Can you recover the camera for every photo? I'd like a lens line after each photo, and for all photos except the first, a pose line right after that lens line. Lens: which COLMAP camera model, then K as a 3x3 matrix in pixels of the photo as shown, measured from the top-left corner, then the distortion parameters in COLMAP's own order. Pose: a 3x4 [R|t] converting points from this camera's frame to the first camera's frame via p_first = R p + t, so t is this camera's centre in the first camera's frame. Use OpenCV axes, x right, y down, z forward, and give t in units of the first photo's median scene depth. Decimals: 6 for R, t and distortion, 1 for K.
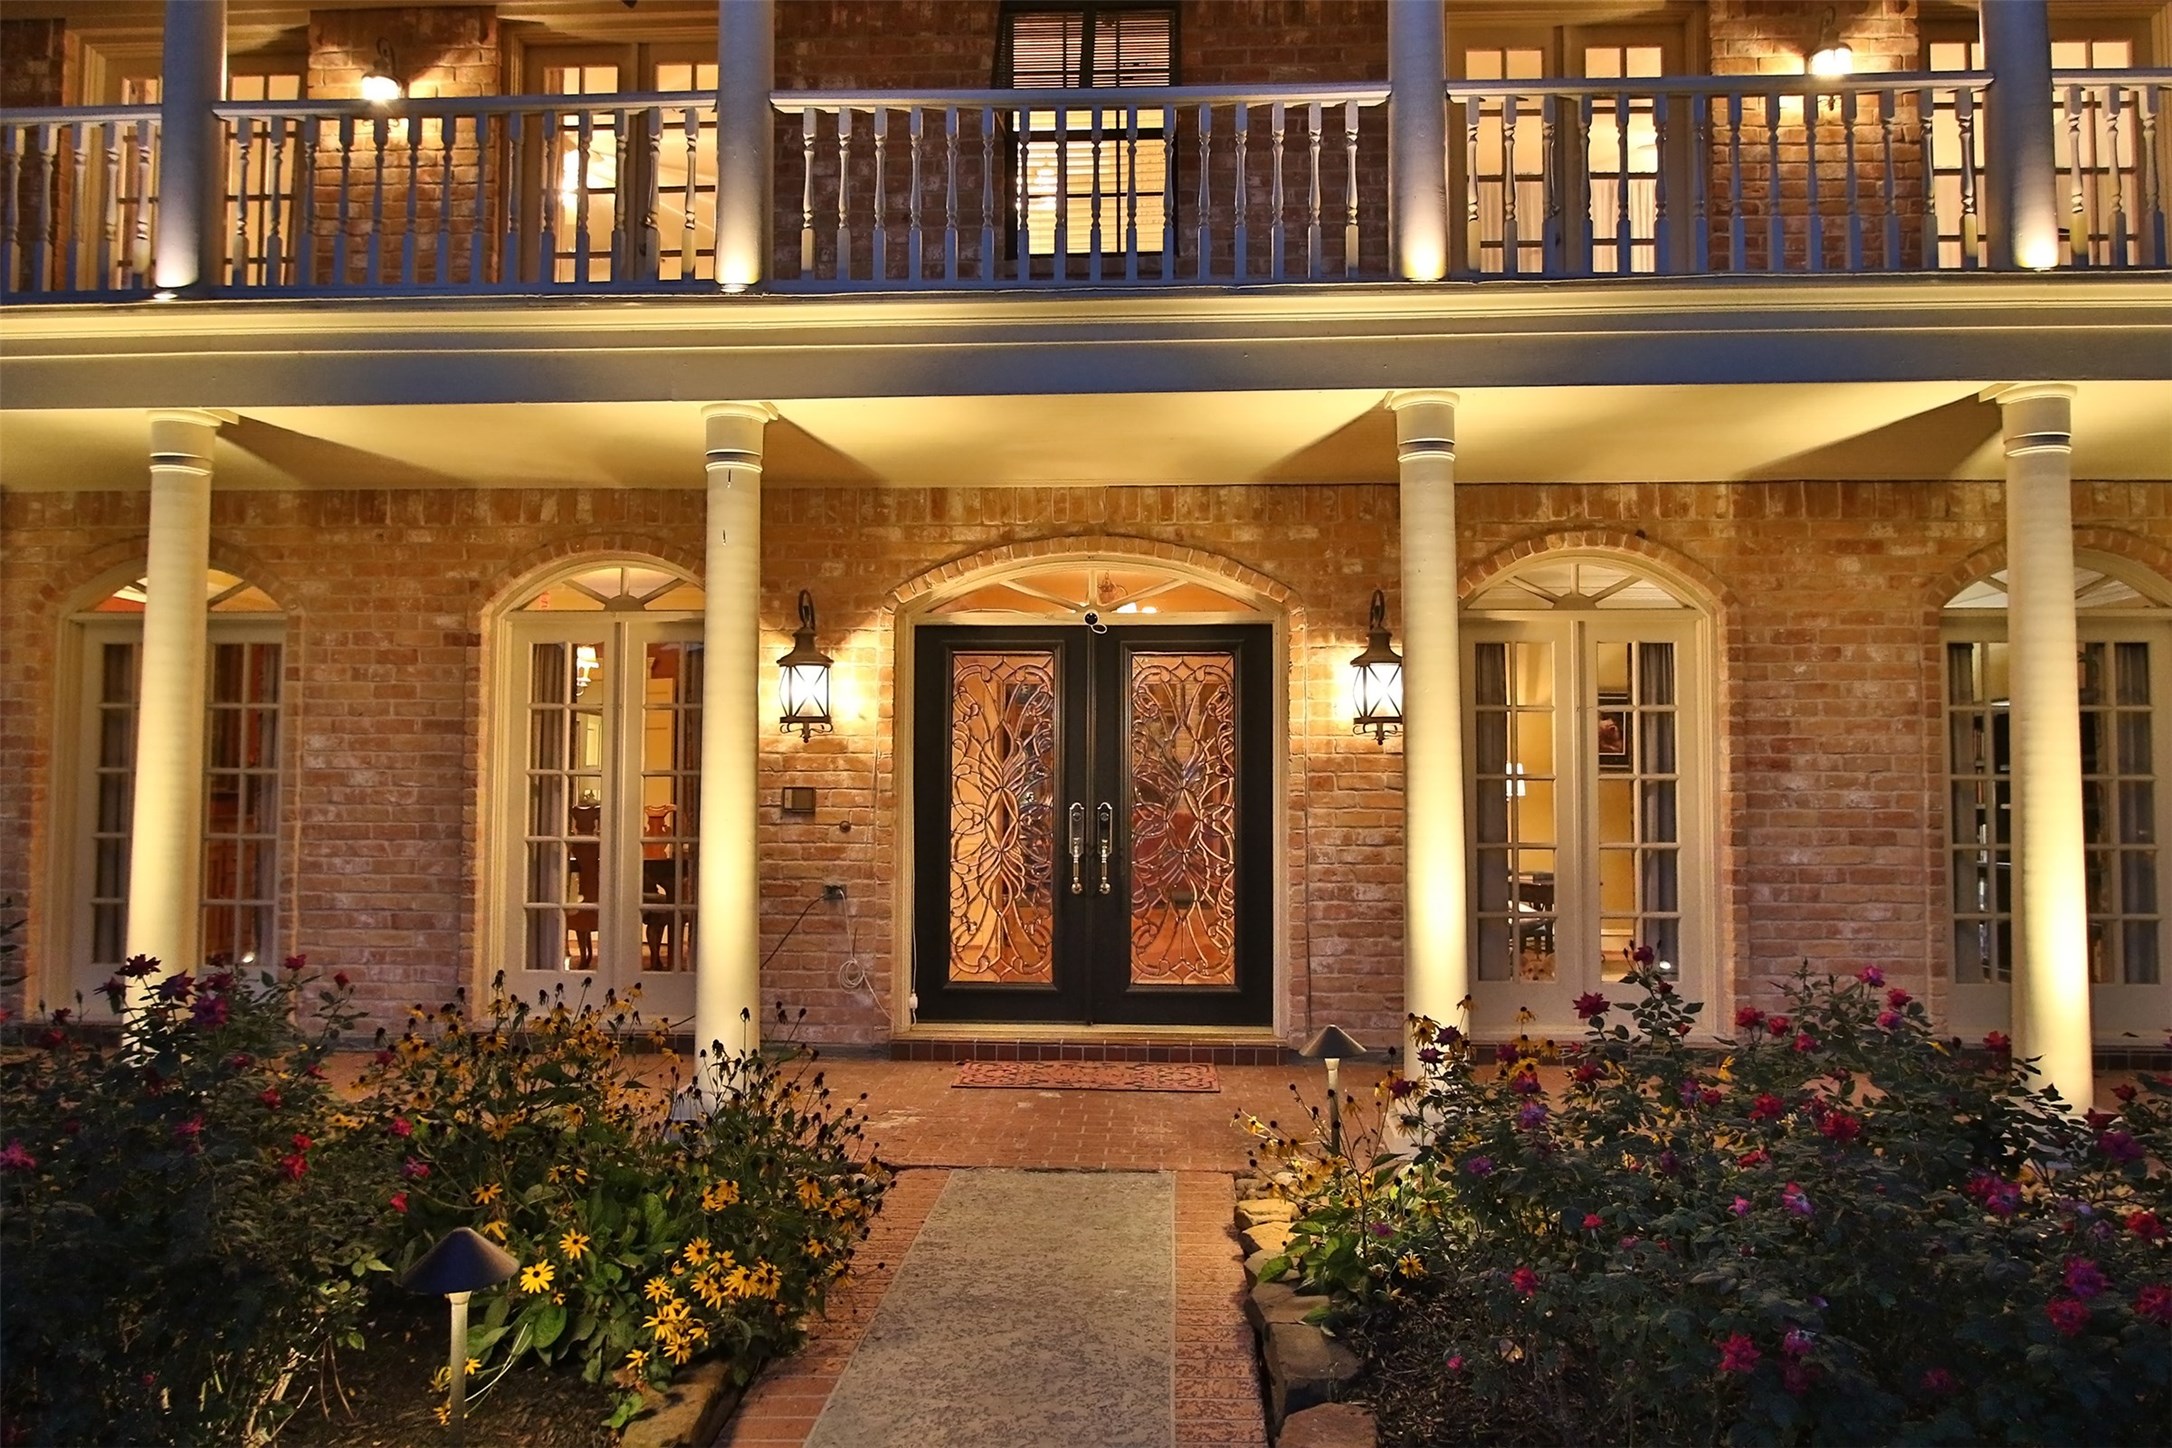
lens RADIAL K [[1415.6, 0, 1089.1], [0, 1415.6, 736.9], [0, 0, 1]] dist [-0.009832, 0.003060]
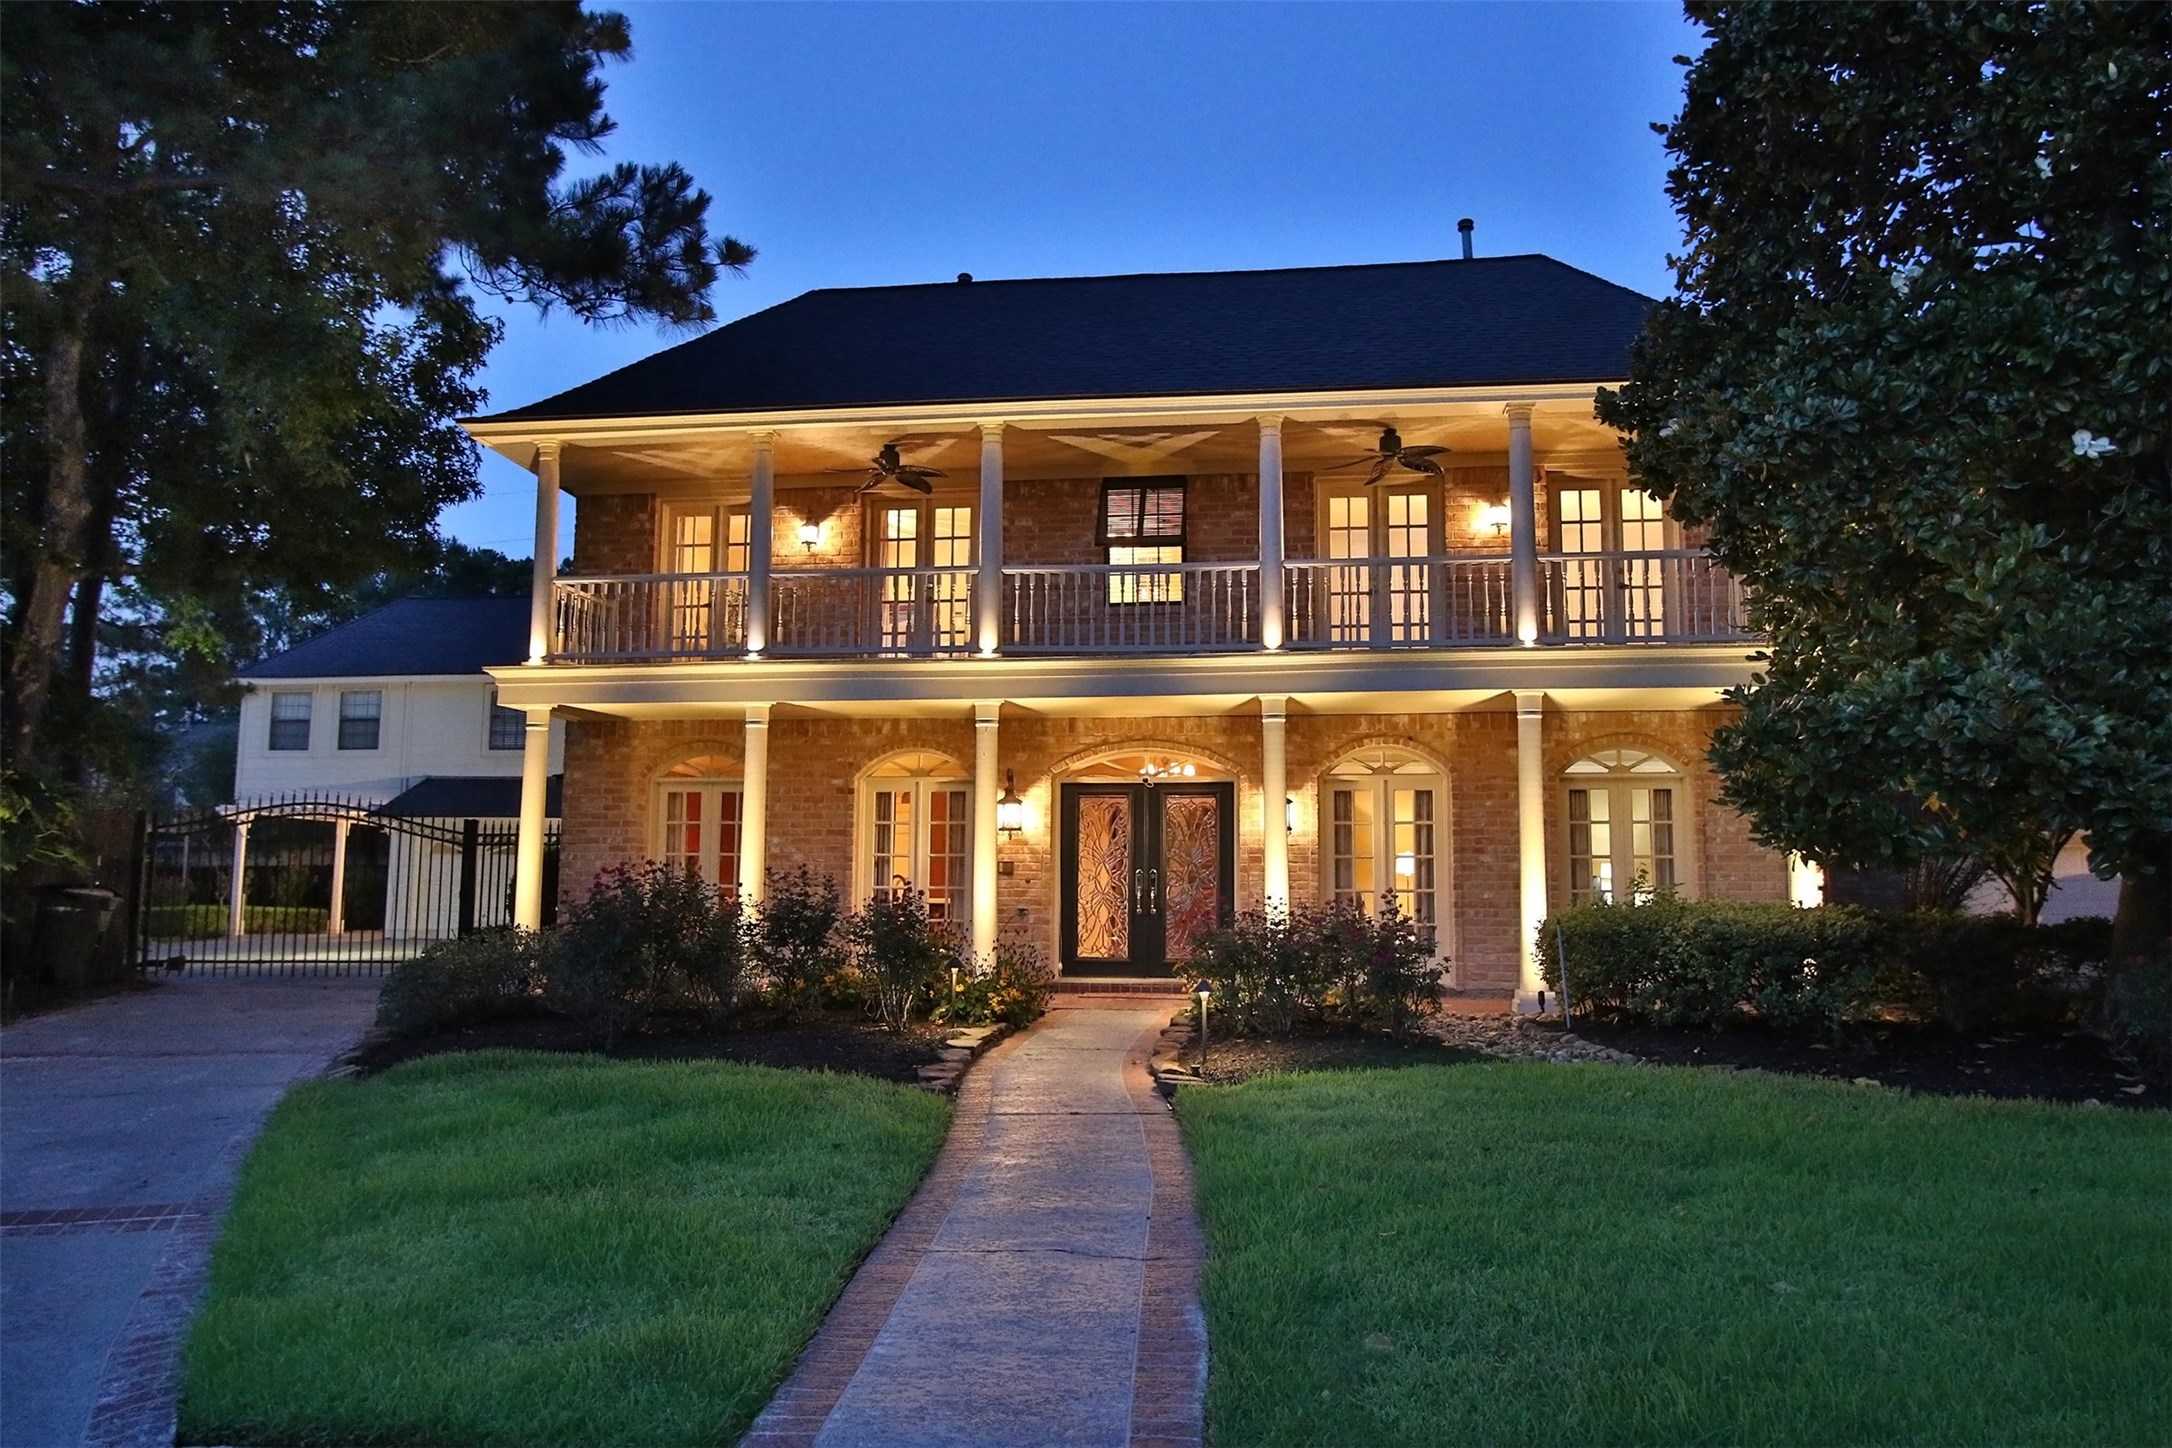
lens RADIAL K [[1667.9, 0, 1086.0], [0, 1667.9, 724.0], [0, 0, 1]] dist [-0.004596, -0.000131]
pose [[0.994911, -0.008098, -0.100427, 0.161752], [0.000983, 0.997497, -0.070695, 0.007264], [0.100748, 0.070236, 0.992430, -1.446762]]
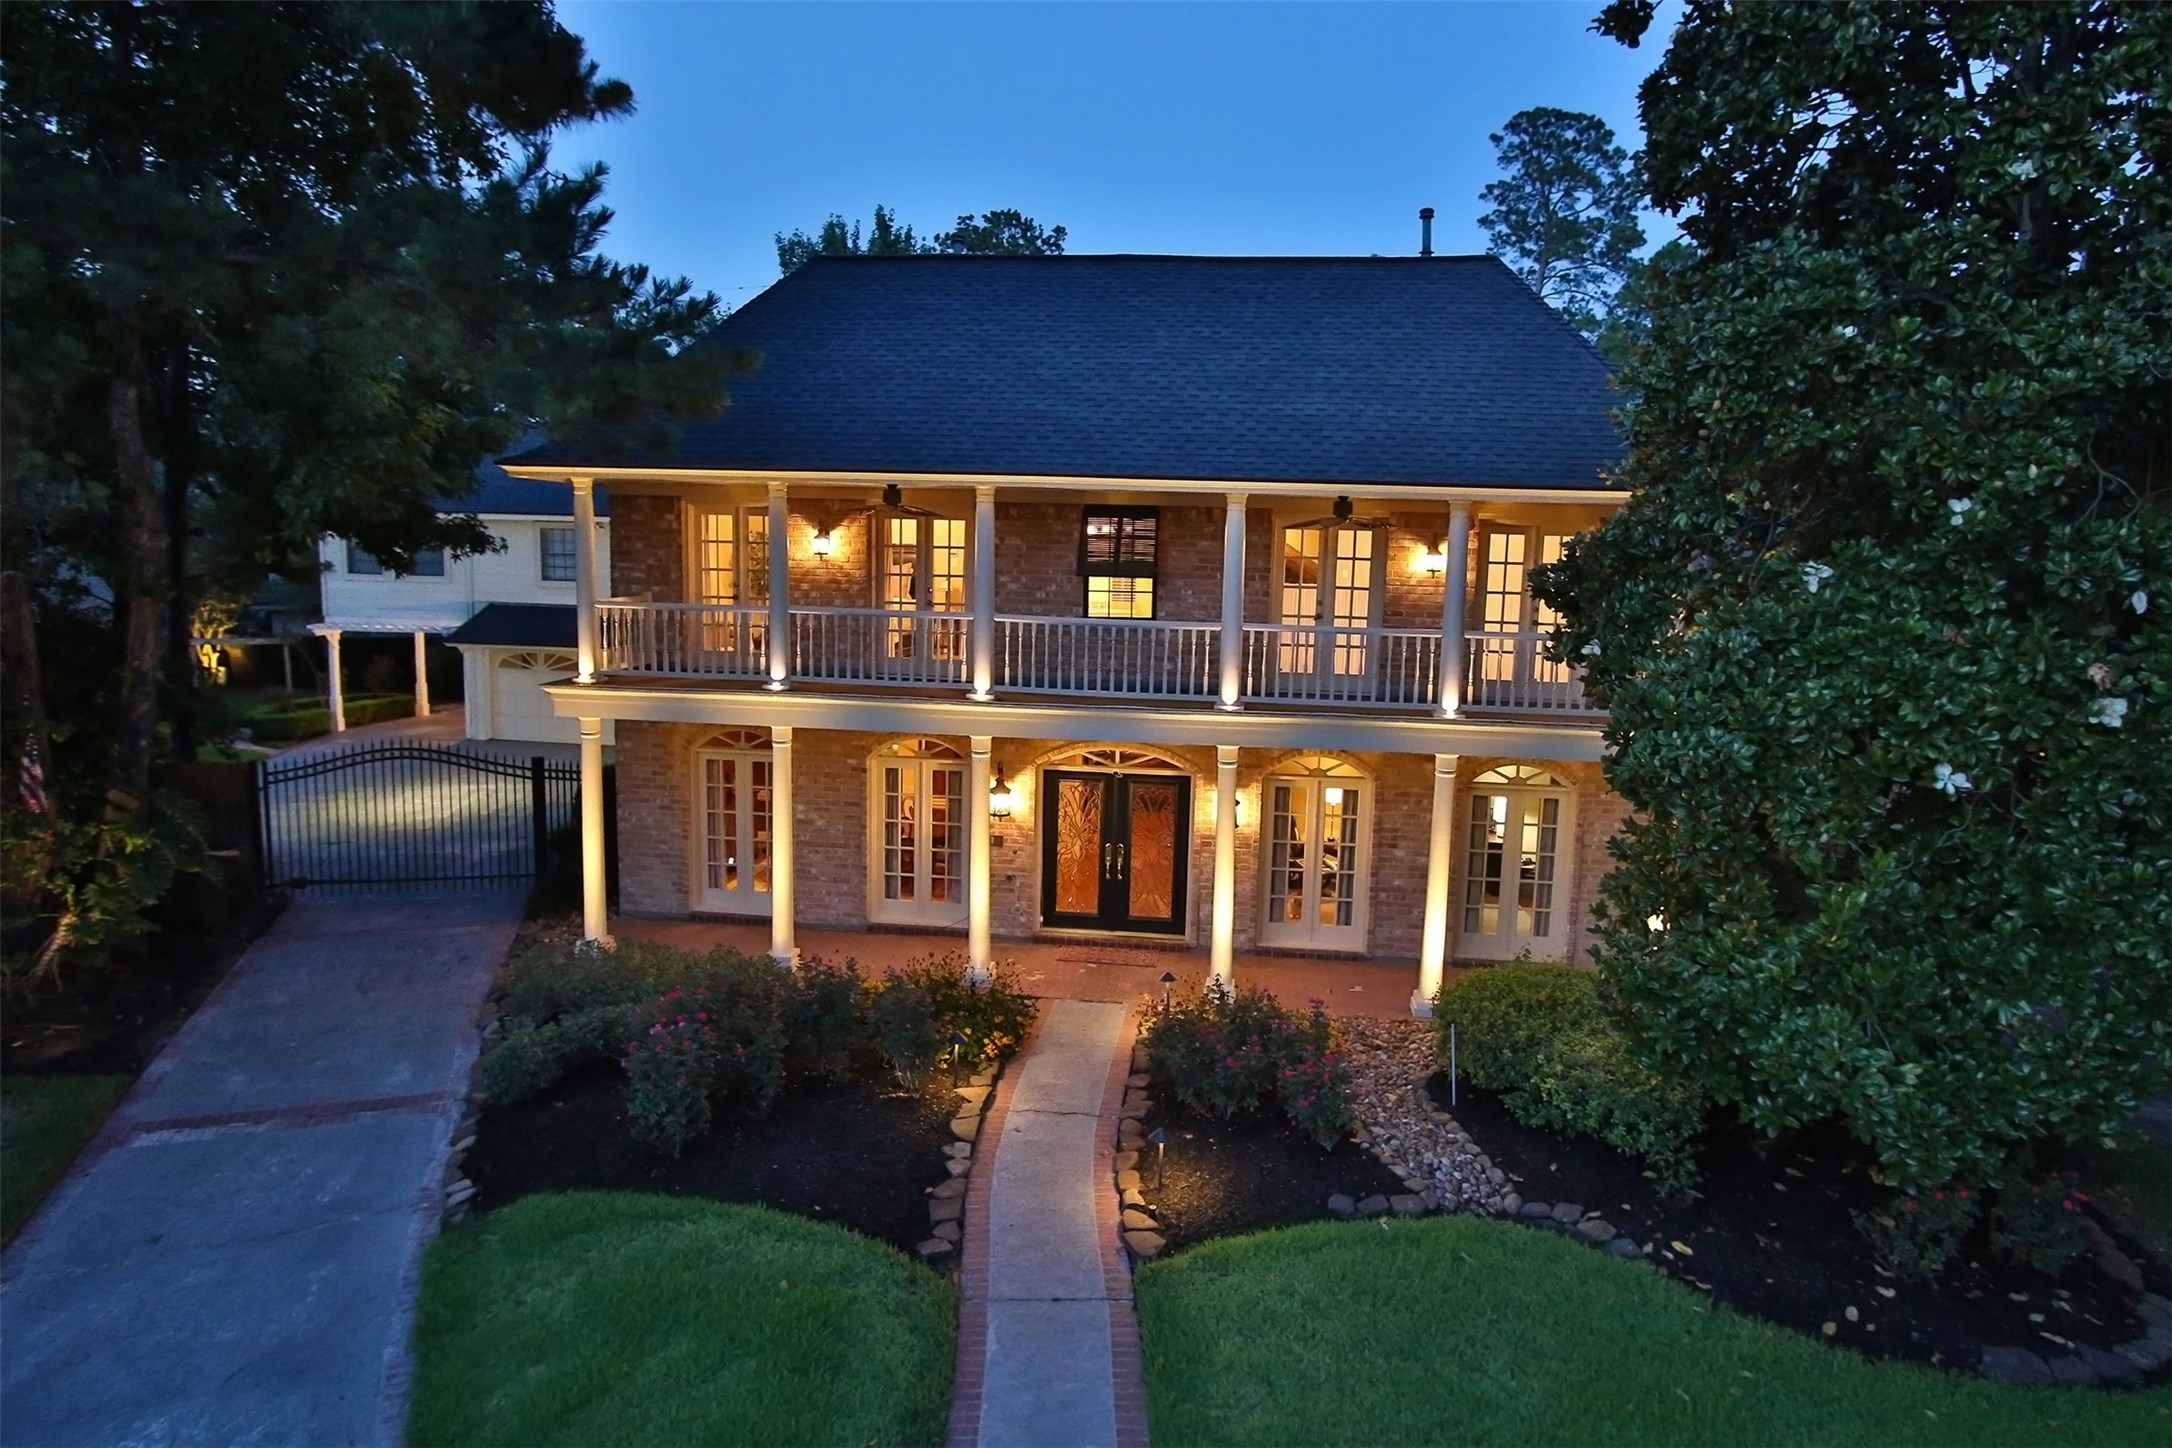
lens RADIAL K [[1415.6, 0, 1089.1], [0, 1415.6, 736.9], [0, 0, 1]] dist [-0.009832, 0.003060]
pose [[0.996668, 0.032434, -0.074834, 0.136435], [-0.016718, 0.979287, 0.201785, -0.637768], [0.079829, -0.199861, 0.976567, -1.373944]]
